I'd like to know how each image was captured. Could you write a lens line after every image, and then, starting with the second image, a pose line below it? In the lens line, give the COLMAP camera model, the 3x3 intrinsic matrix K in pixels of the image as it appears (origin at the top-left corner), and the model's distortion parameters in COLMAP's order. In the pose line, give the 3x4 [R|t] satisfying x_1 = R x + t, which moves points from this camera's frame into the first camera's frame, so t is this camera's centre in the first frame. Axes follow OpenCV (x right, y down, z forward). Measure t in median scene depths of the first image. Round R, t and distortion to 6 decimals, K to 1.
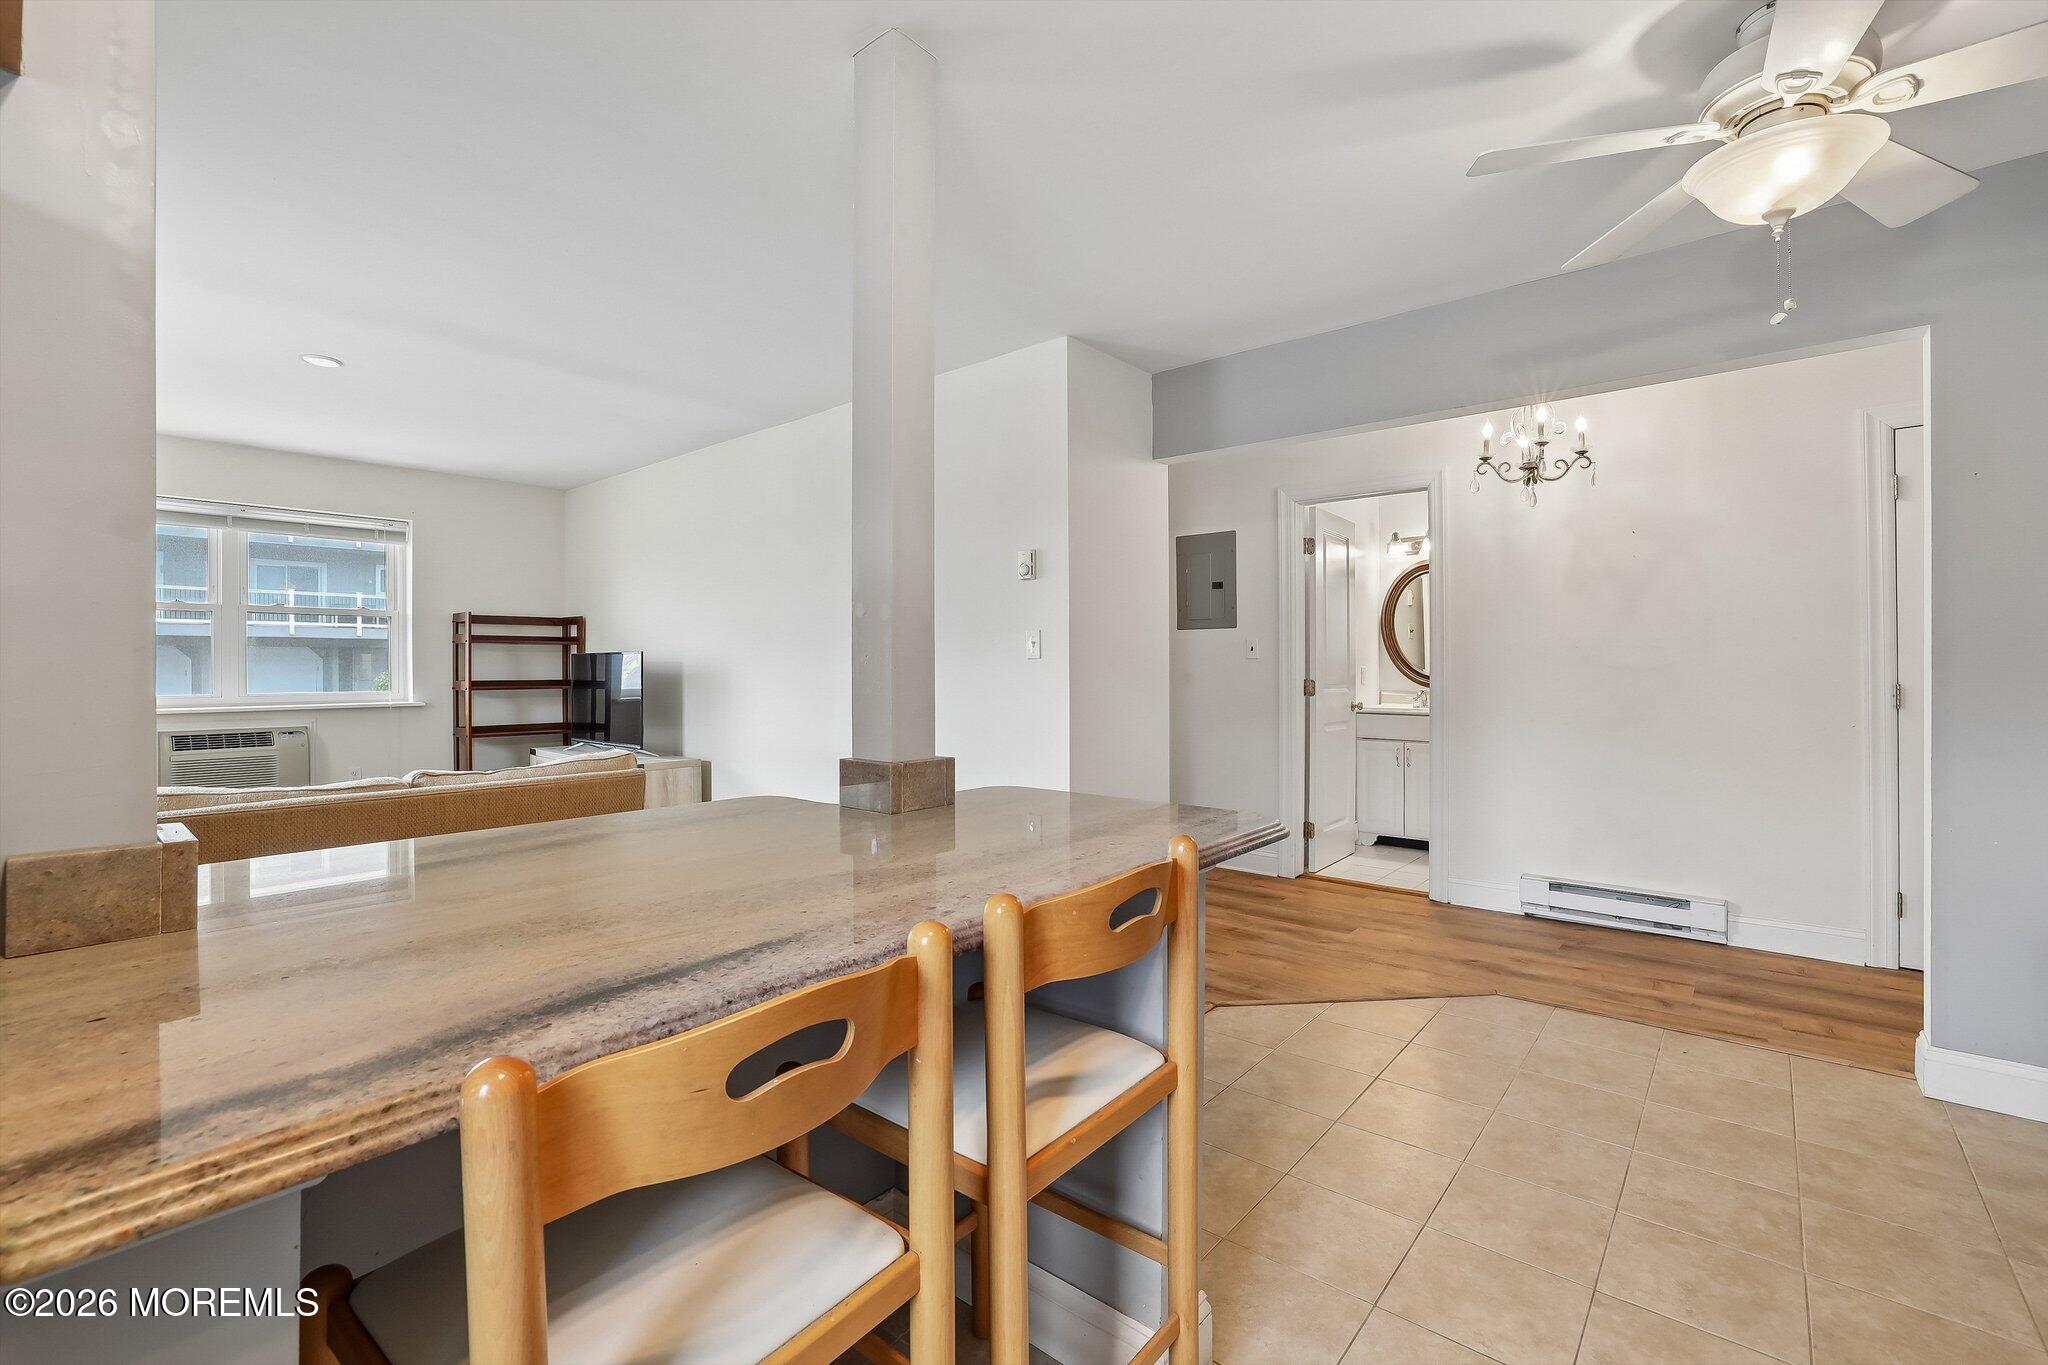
lens RADIAL K [[884.8, 0, 1020.0], [0, 884.8, 659.4], [0, 0, 1]] dist [-0.043446, 0.014522]
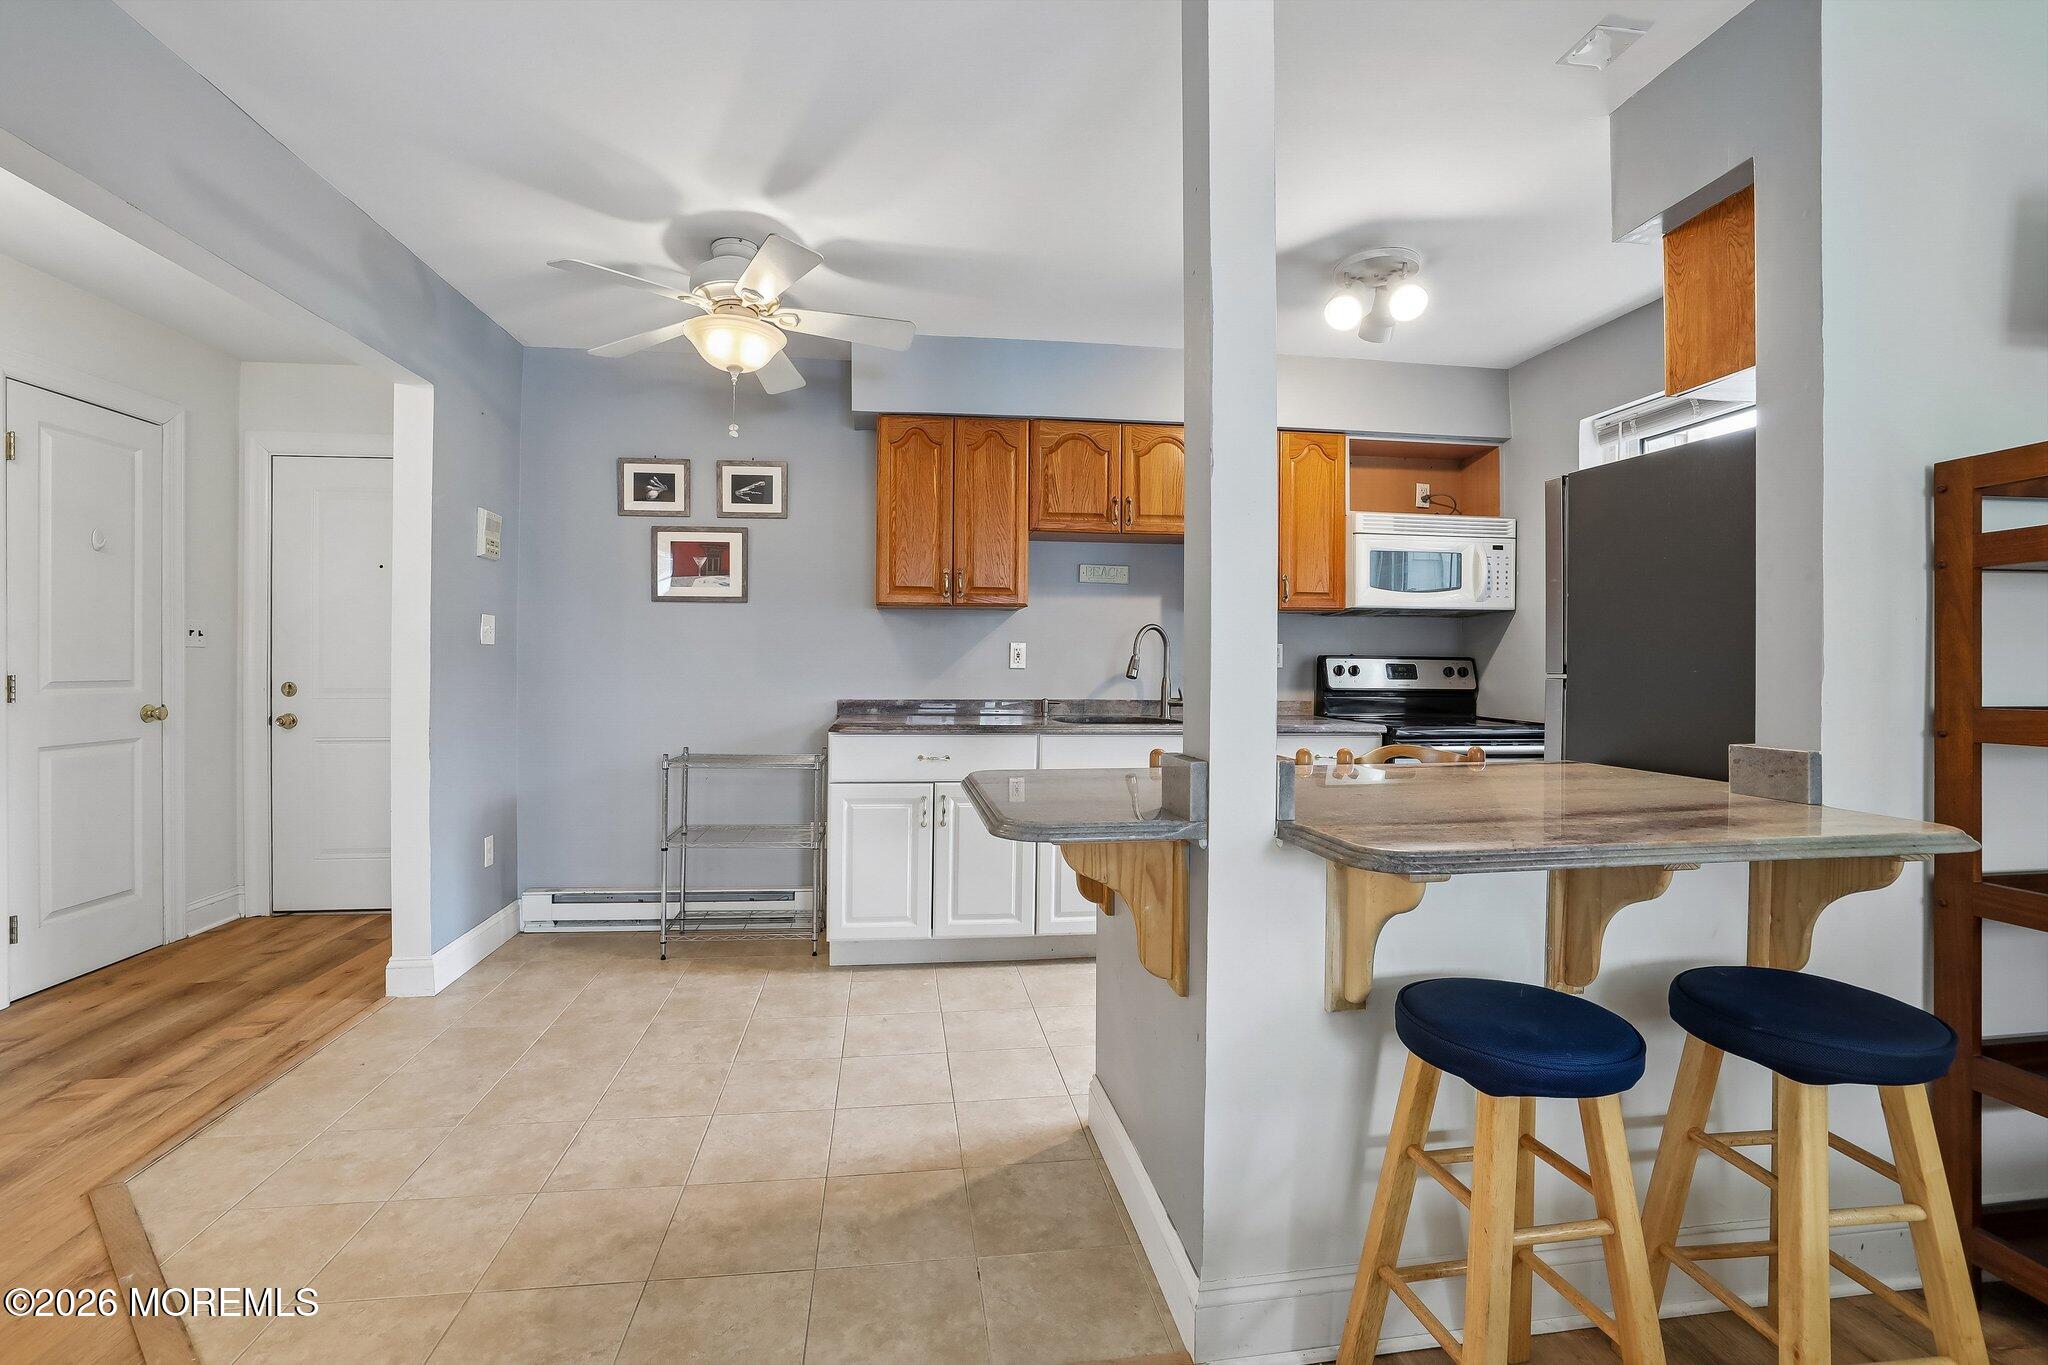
lens RADIAL K [[884.8, 0, 1009.6], [0, 884.8, 671.1], [0, 0, 1]] dist [-0.043446, 0.014522]
pose [[-0.744834, -0.005433, 0.667228, -0.248613], [-0.009523, 0.999952, -0.002489, 0.014100], [-0.667182, -0.008208, -0.744850, 0.805759]]
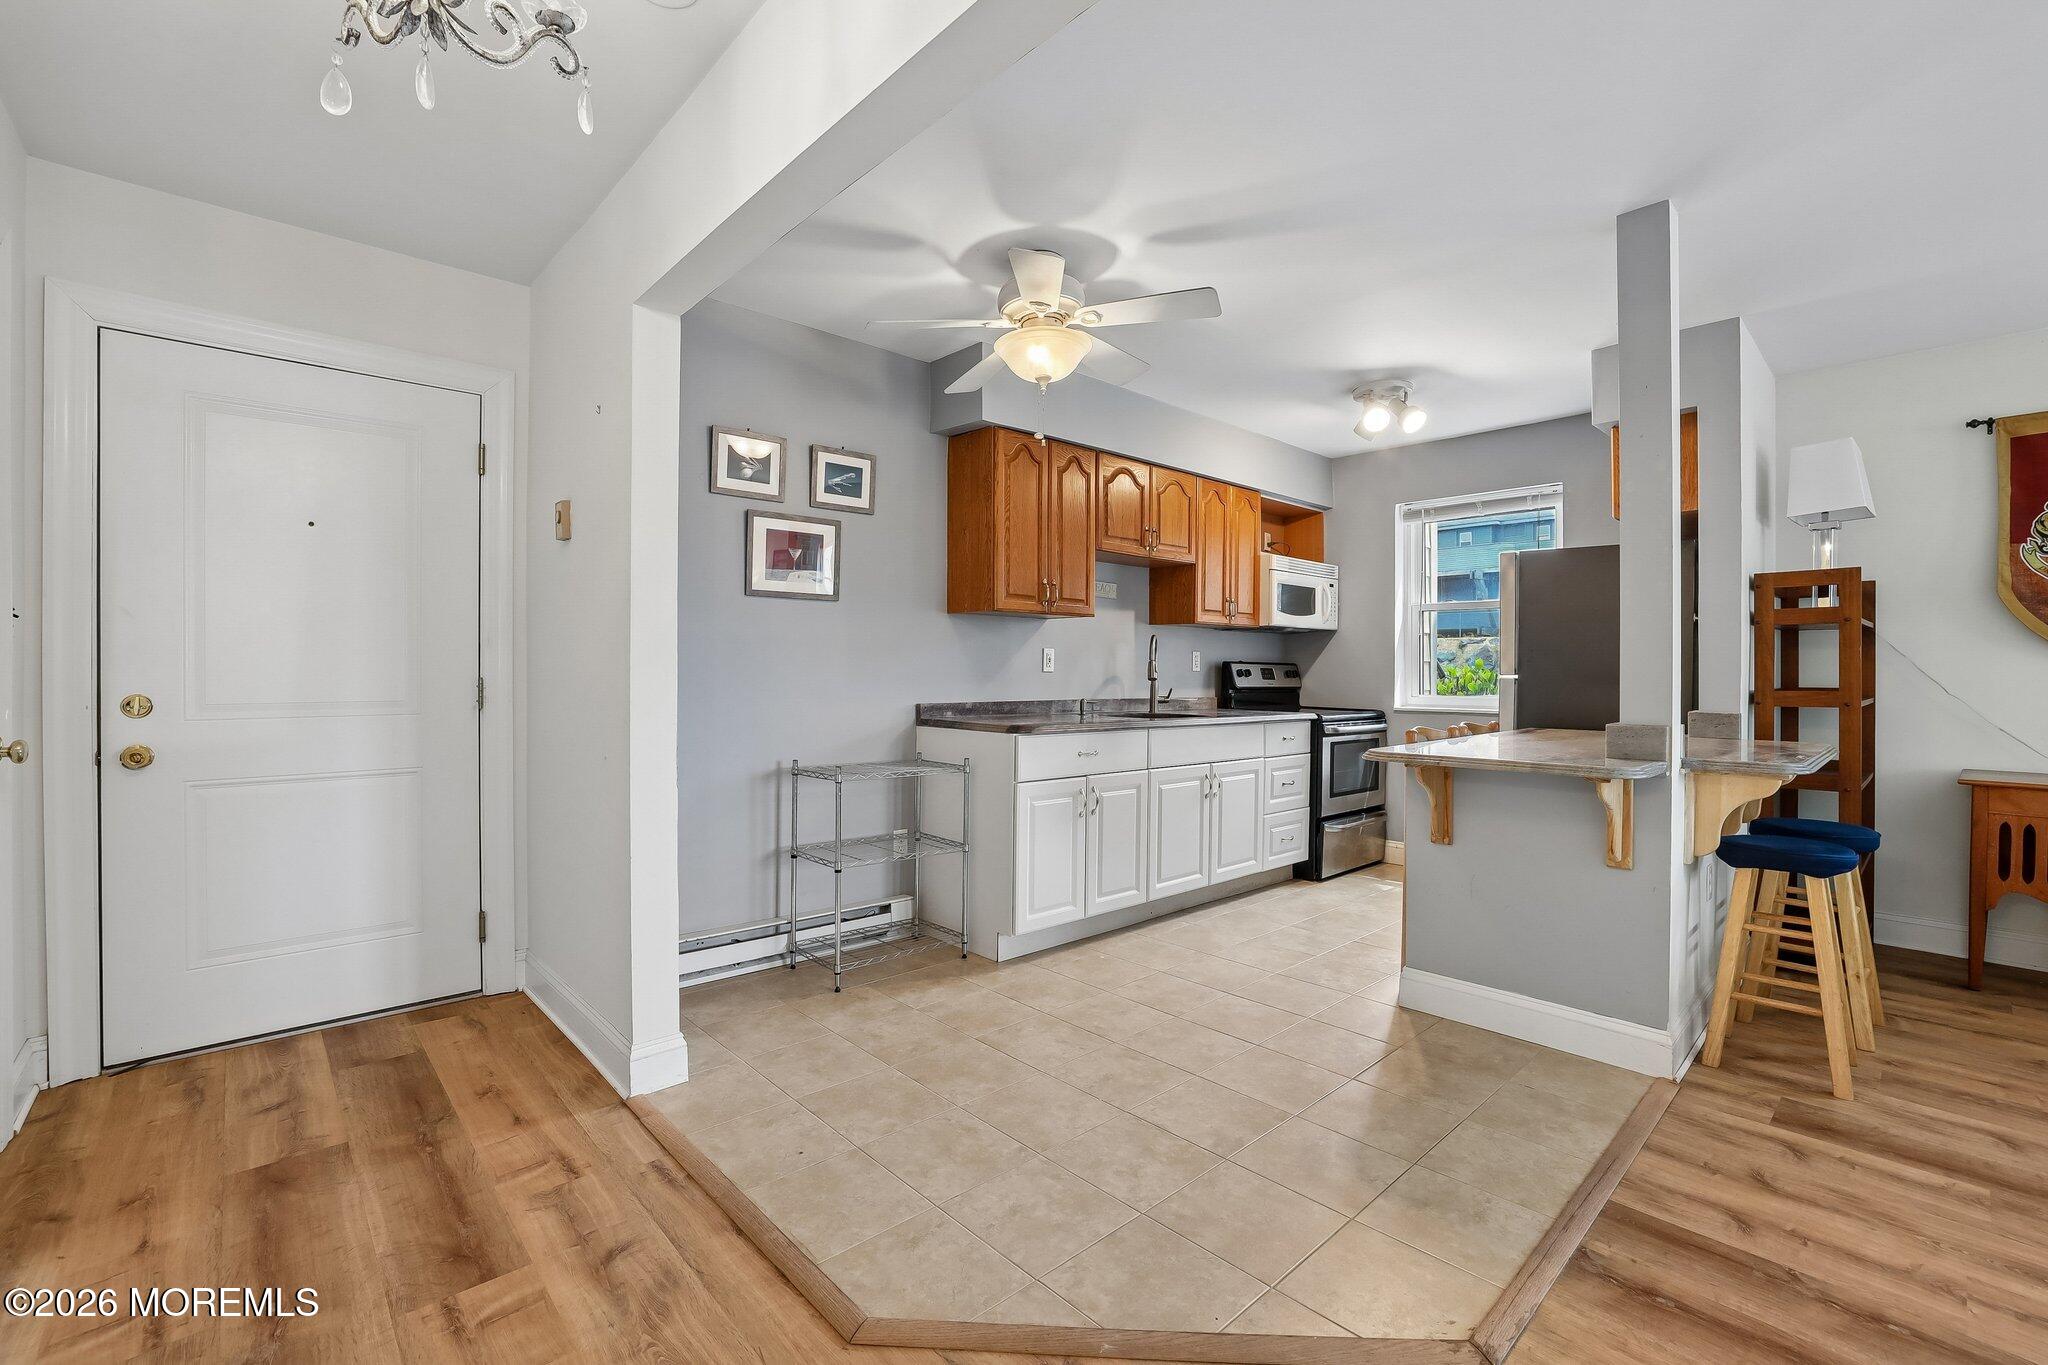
lens RADIAL K [[884.8, 0, 1012.3], [0, 884.8, 676.3], [0, 0, 1]] dist [-0.043446, 0.014522]
pose [[-0.992190, -0.003001, 0.124700, 0.316500], [-0.003557, 0.999985, -0.004235, 0.019015], [-0.124685, -0.004646, -0.992185, 1.147494]]
